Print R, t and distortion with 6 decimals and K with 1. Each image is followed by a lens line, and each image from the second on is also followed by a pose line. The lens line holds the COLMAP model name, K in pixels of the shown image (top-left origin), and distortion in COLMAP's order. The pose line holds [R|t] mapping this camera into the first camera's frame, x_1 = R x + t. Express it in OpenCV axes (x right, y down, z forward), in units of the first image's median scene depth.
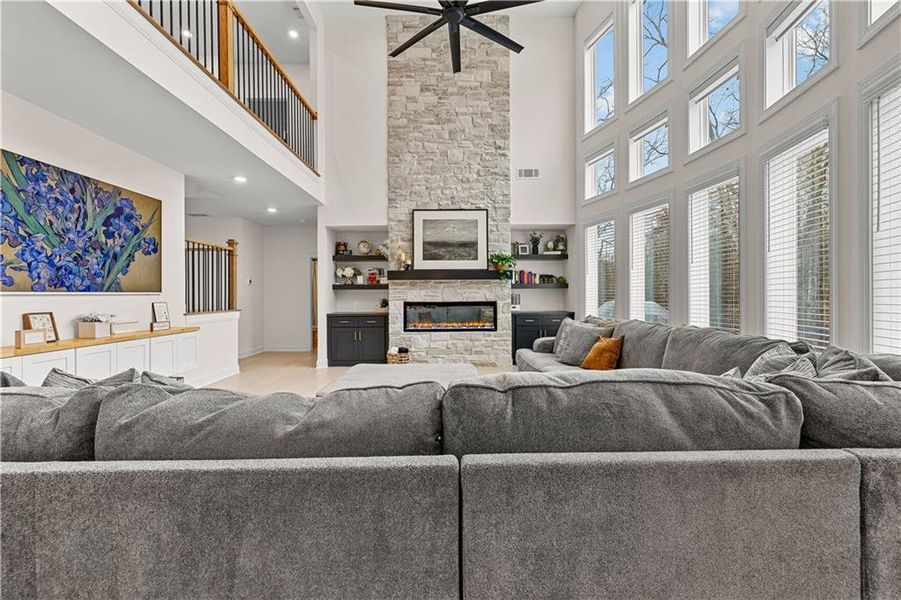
lens RADIAL K [[389.8, 0, 448.2], [0, 389.8, 296.5], [0, 0, 1]] dist [0.001312, 0.000236]
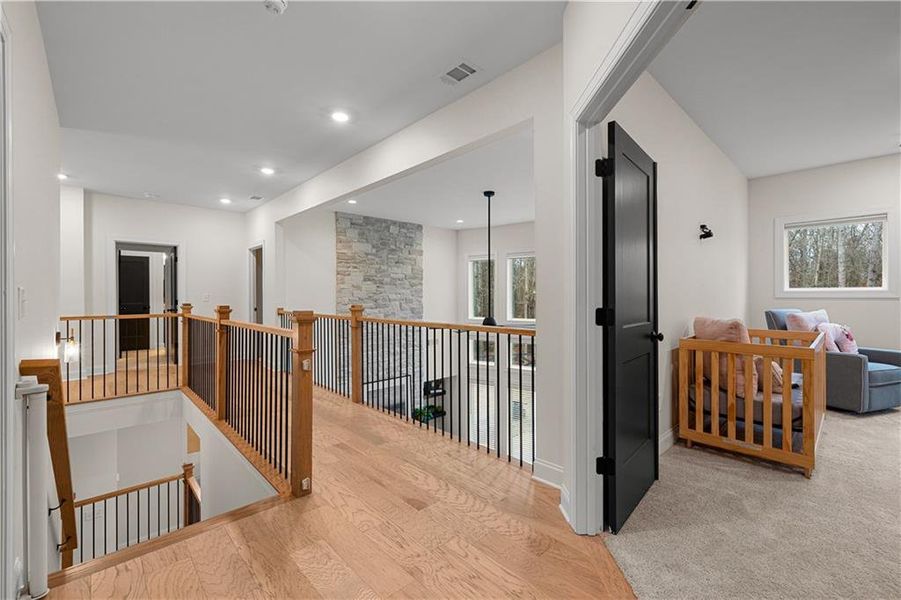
lens RADIAL K [[384.7, 0, 449.3], [0, 384.7, 297.8], [0, 0, 1]] dist [0.001350, 0.000348]
pose [[0.734678, 0.002574, 0.678411, -0.664625], [-0.001754, 0.999997, -0.001894, -0.475003], [-0.678414, 0.000201, 0.734680, -0.017455]]
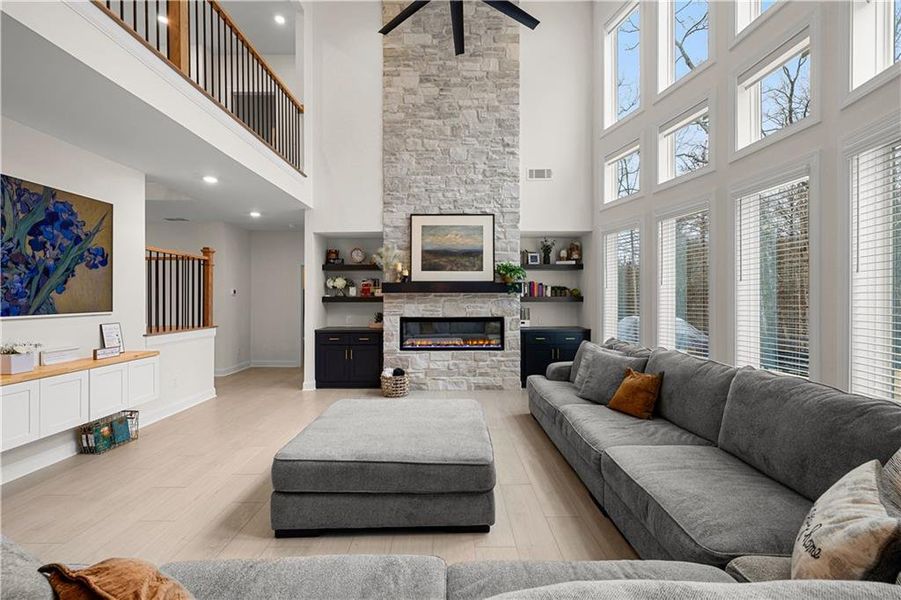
lens RADIAL K [[384.7, 0, 449.3], [0, 384.7, 297.8], [0, 0, 1]] dist [0.001350, 0.000348]
pose [[0.999944, 0.004199, -0.009678, 0.007389], [-0.004200, 0.999991, -0.000034, -0.031505], [0.009678, 0.000075, 0.999953, 0.117339]]
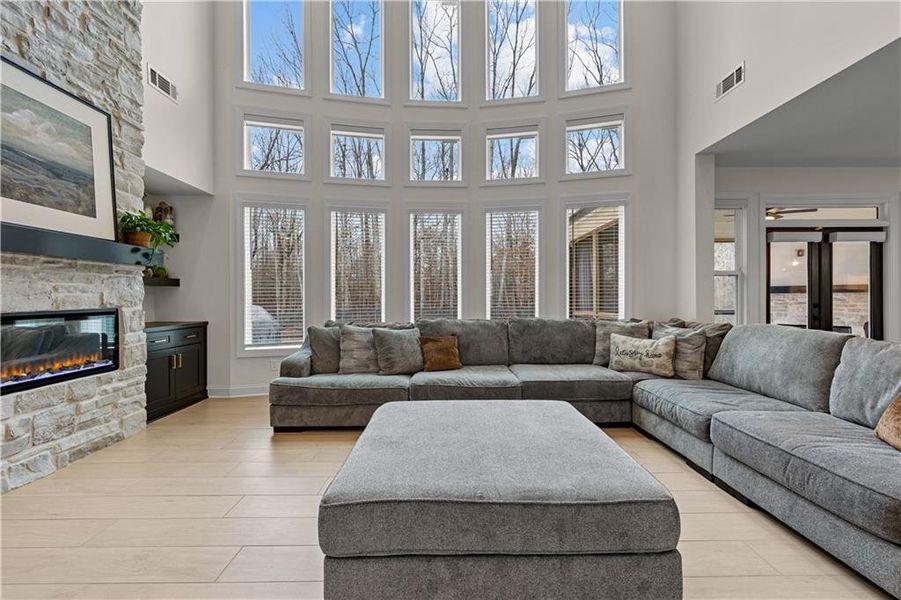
lens RADIAL K [[384.7, 0, 449.3], [0, 384.7, 297.8], [0, 0, 1]] dist [0.001350, 0.000348]
pose [[0.003742, 0.005902, 0.999976, -0.364530], [0.006311, 0.999963, -0.005925, 0.004463], [-0.999973, 0.006333, 0.003704, 0.585861]]
